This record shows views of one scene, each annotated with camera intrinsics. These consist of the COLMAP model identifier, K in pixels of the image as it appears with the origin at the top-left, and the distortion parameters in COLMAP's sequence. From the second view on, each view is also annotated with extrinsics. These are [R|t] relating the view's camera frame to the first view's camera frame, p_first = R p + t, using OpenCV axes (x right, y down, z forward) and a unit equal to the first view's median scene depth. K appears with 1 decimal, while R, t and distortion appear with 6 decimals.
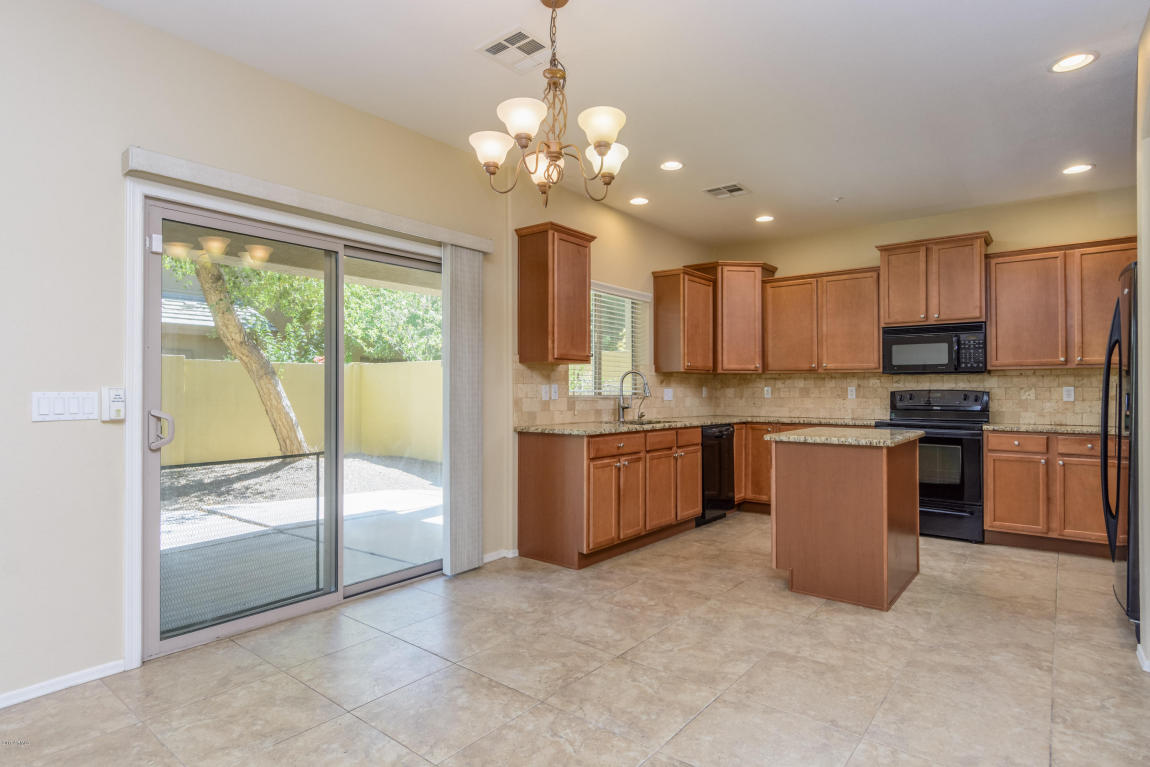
lens RADIAL K [[608.4, 0, 572.1], [0, 608.4, 378.0], [0, 0, 1]] dist [-0.002887, -0.001299]
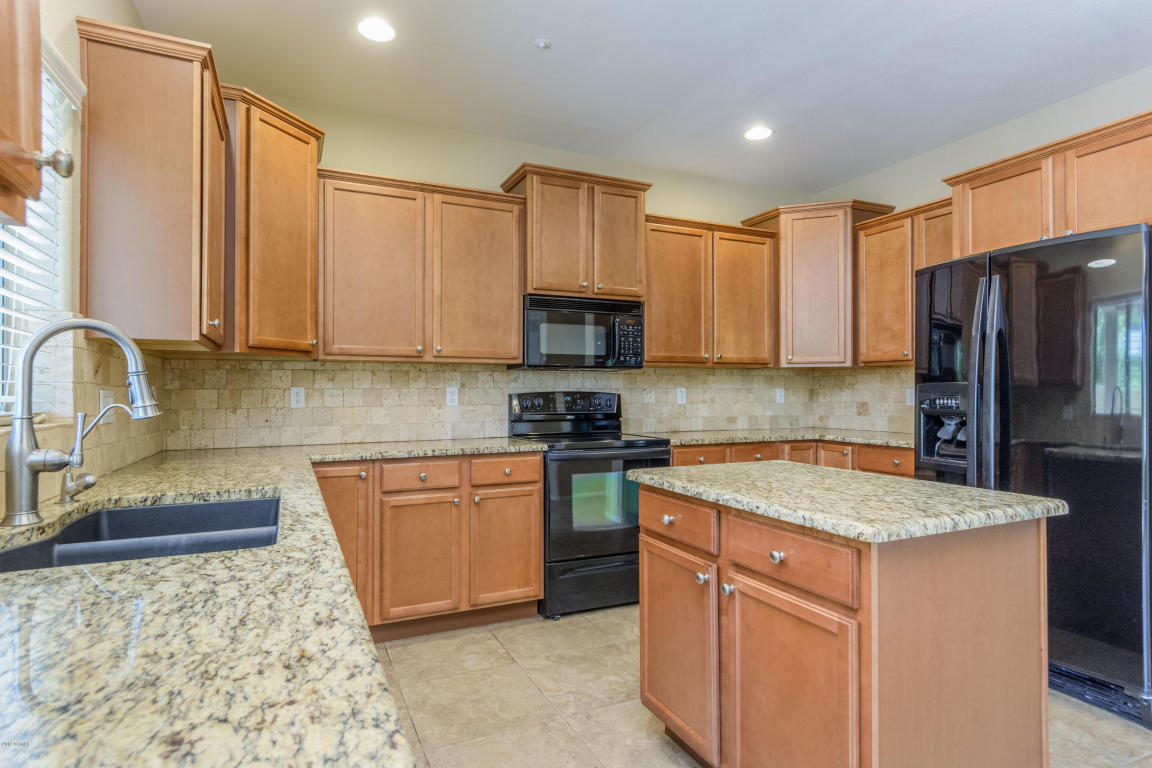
lens RADIAL K [[604.1, 0, 576.0], [0, 604.1, 384.0], [0, 0, 1]] dist [-0.000097, -0.001287]
pose [[0.439266, 0.008282, 0.898319, -0.038799], [-0.014827, 0.999888, -0.001969, 0.012563], [-0.898235, -0.012454, 0.439339, 0.737155]]
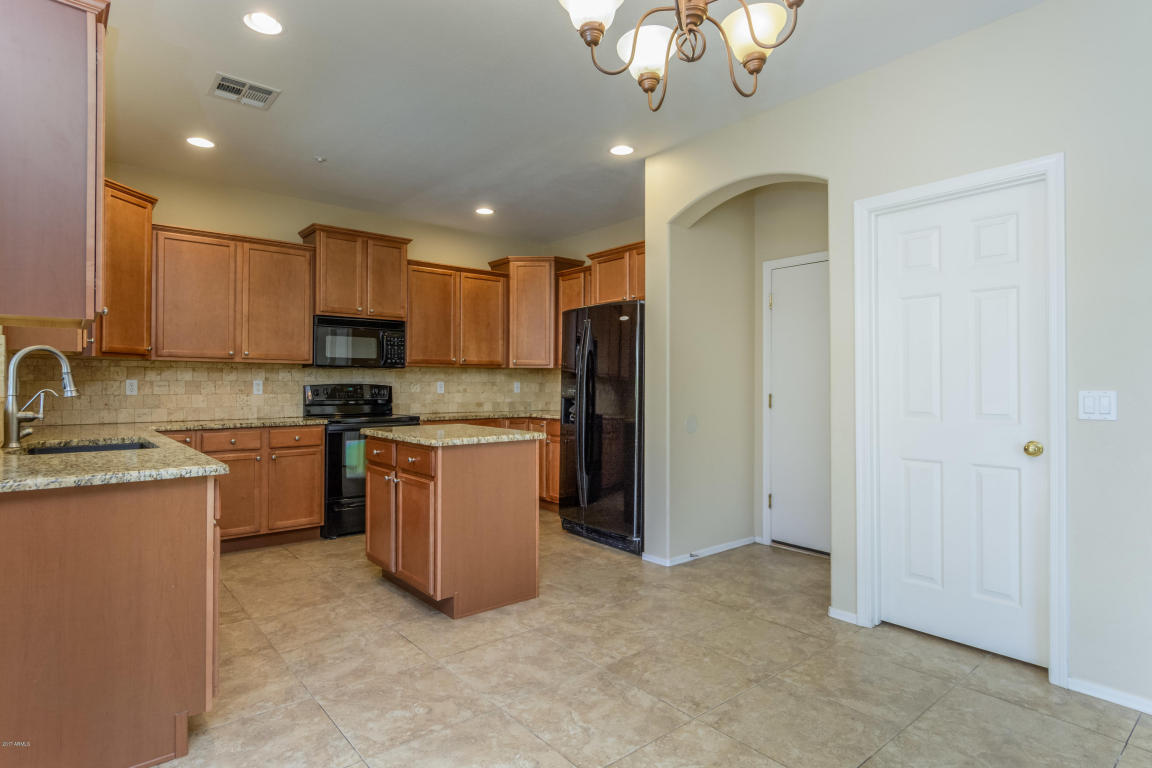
lens RADIAL K [[609.4, 0, 573.1], [0, 609.4, 378.5], [0, 0, 1]] dist [-0.002887, -0.001299]
pose [[0.198978, 0.008104, 0.979970, -0.328182], [-0.021532, 0.999761, -0.003896, 0.007031], [-0.979767, -0.020325, 0.199105, 0.484190]]
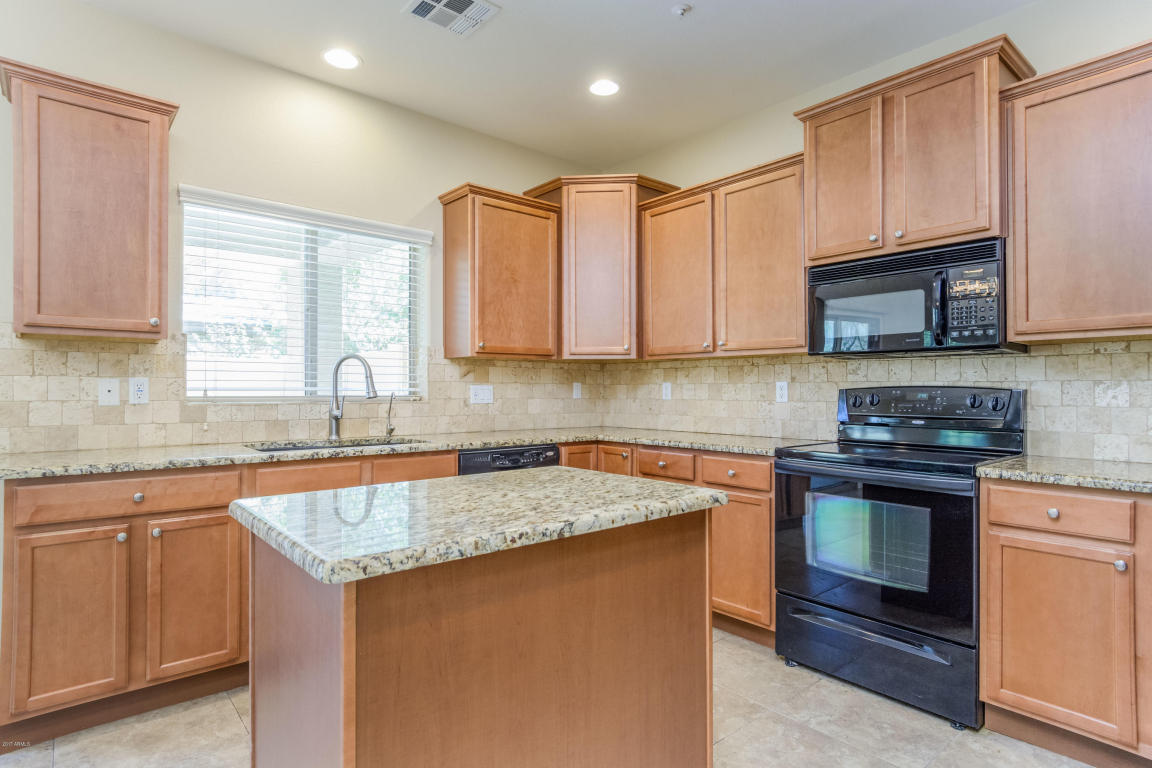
lens RADIAL K [[604.1, 0, 576.0], [0, 604.1, 384.0], [0, 0, 1]] dist [-0.000097, -0.001287]
pose [[0.982432, -0.002329, -0.186606, 0.447719], [0.004527, 0.999925, 0.011356, 0.011440], [0.186566, -0.012001, 0.982369, 0.489104]]
